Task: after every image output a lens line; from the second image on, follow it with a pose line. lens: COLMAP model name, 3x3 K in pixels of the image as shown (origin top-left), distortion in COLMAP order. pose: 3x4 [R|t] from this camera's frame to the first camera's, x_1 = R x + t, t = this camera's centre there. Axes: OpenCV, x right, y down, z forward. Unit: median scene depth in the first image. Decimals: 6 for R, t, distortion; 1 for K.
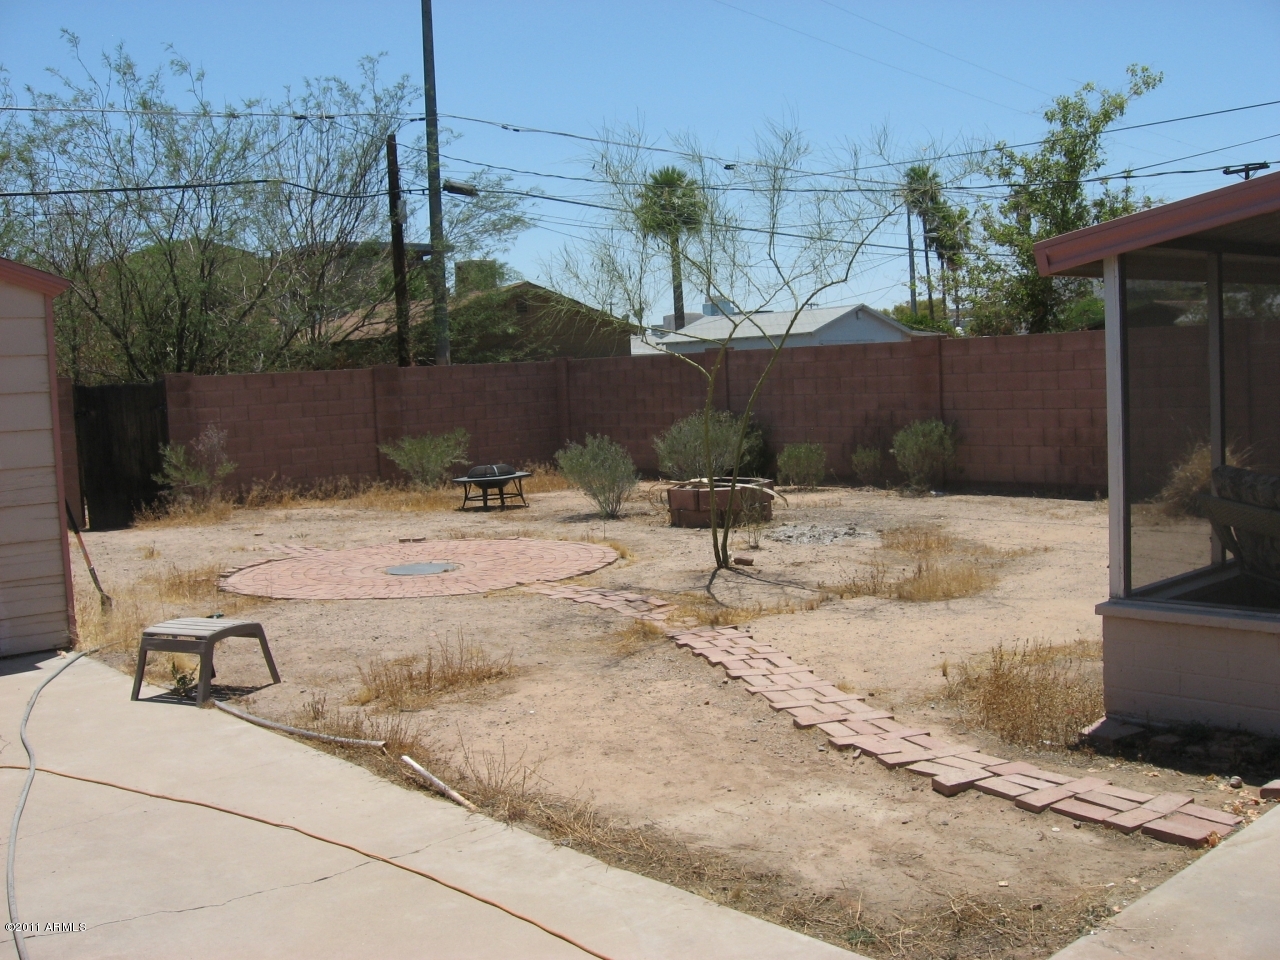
lens RADIAL K [[1344.5, 0, 644.7], [0, 1344.5, 478.0], [0, 0, 1]] dist [-0.120613, 0.000000]
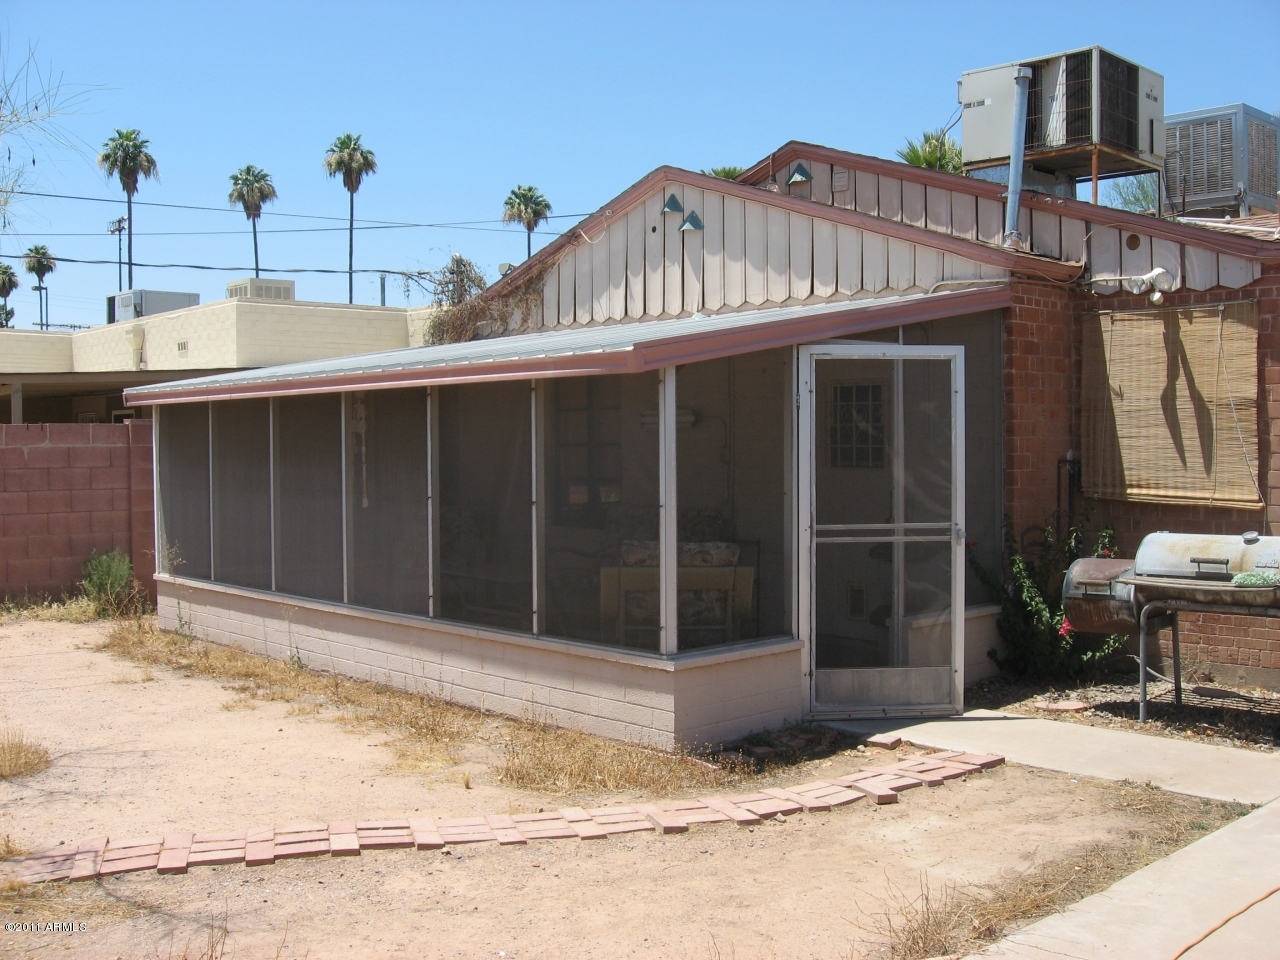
lens RADIAL K [[1344.5, 0, 645.6], [0, 1344.5, 481.5], [0, 0, 1]] dist [-0.120613, 0.000000]
pose [[-0.042223, 0.026729, 0.998751, -0.962500], [0.085529, 0.996069, -0.023041, -0.041226], [-0.995441, 0.084449, -0.044343, 1.239741]]
